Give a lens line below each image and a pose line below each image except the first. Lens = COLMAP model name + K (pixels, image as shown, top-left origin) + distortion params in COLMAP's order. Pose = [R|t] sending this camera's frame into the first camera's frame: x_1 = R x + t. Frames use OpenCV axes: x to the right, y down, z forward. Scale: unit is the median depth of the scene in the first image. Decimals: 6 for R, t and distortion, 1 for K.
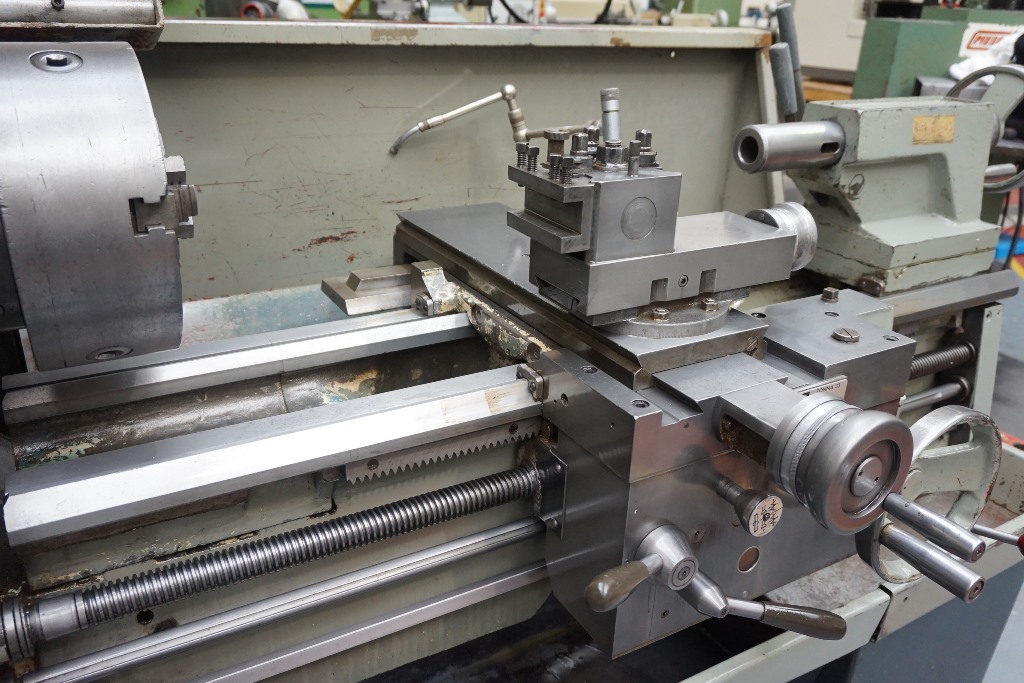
lens RADIAL K [[836.5, 0, 519.1], [0, 836.5, 336.9], [0, 0, 1]] dist [-0.010775, 0.001081]
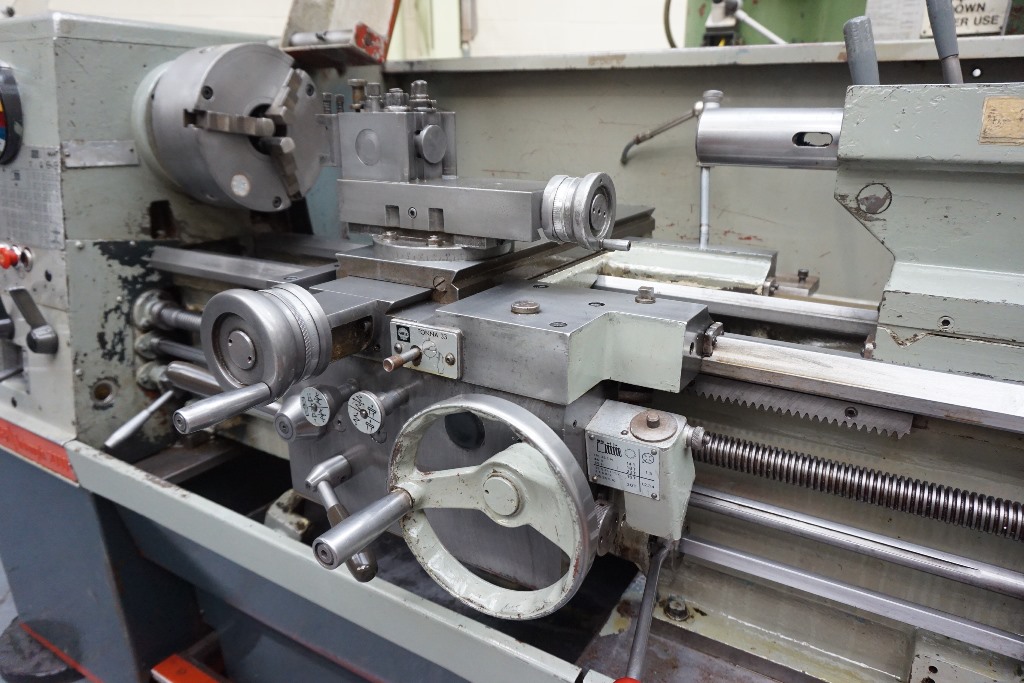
lens RADIAL K [[699.8, 0, 515.5], [0, 699.8, 343.8], [0, 0, 1]] dist [-0.034904, 0.029691]
pose [[0.468063, 0.246855, -0.848516, 1.024545], [-0.324591, 0.941098, 0.094737, -0.032351], [0.821923, 0.231078, 0.520620, 0.620535]]
